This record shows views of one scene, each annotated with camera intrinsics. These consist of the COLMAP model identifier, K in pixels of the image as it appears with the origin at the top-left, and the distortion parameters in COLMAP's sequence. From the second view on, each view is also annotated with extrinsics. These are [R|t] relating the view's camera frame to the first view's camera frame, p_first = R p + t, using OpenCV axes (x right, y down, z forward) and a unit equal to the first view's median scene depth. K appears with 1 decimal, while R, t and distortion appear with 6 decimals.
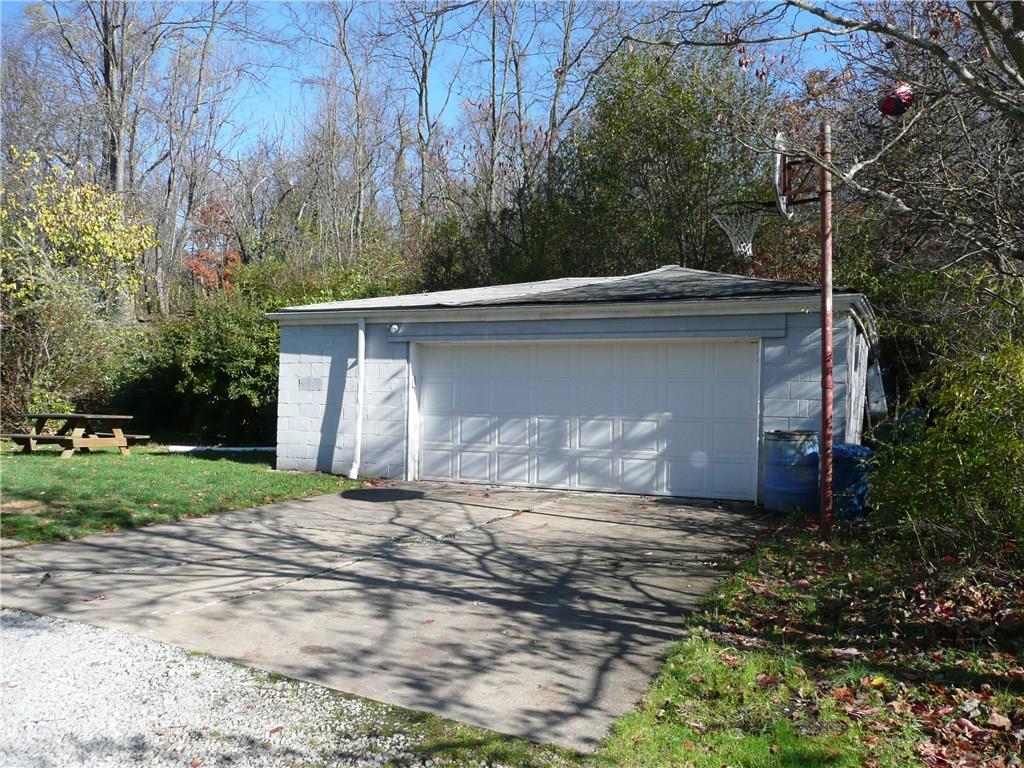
lens RADIAL K [[864.6, 0, 512.0], [0, 864.6, 384.0], [0, 0, 1]] dist [-0.036294, 0.030305]
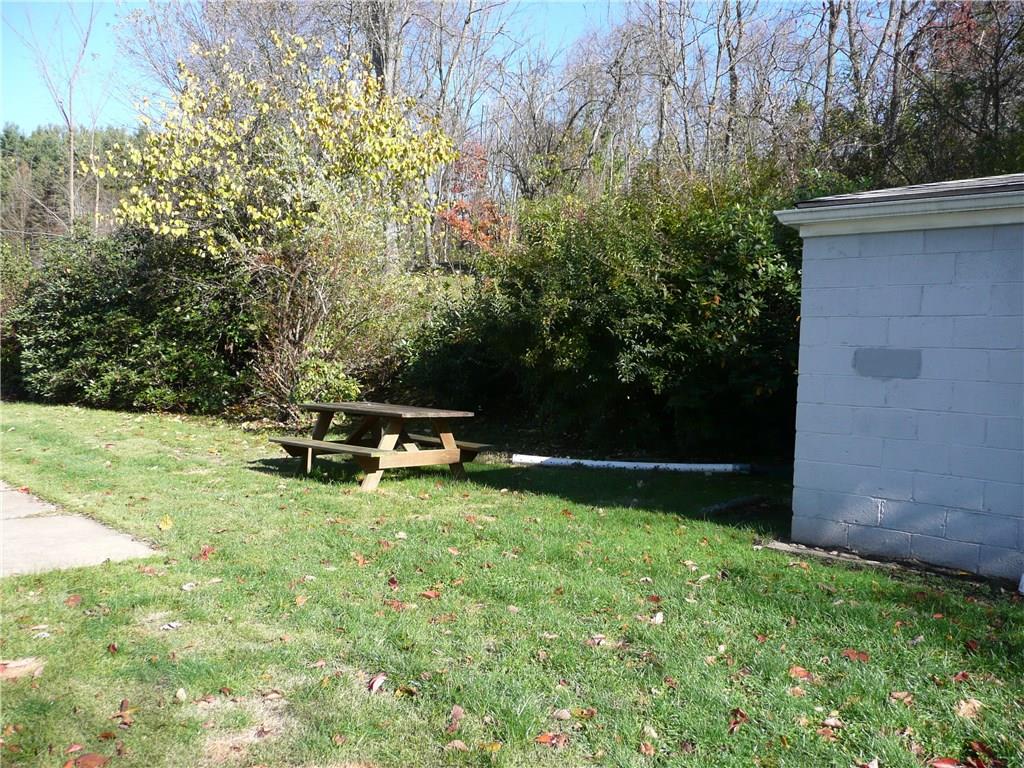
lens RADIAL K [[864.6, 0, 512.0], [0, 864.6, 384.0], [0, 0, 1]] dist [-0.036294, 0.030305]
pose [[0.967888, 0.017208, -0.250792, -0.248364], [-0.005204, 0.998812, 0.048450, -0.008546], [0.251328, -0.045589, 0.966828, 0.411290]]
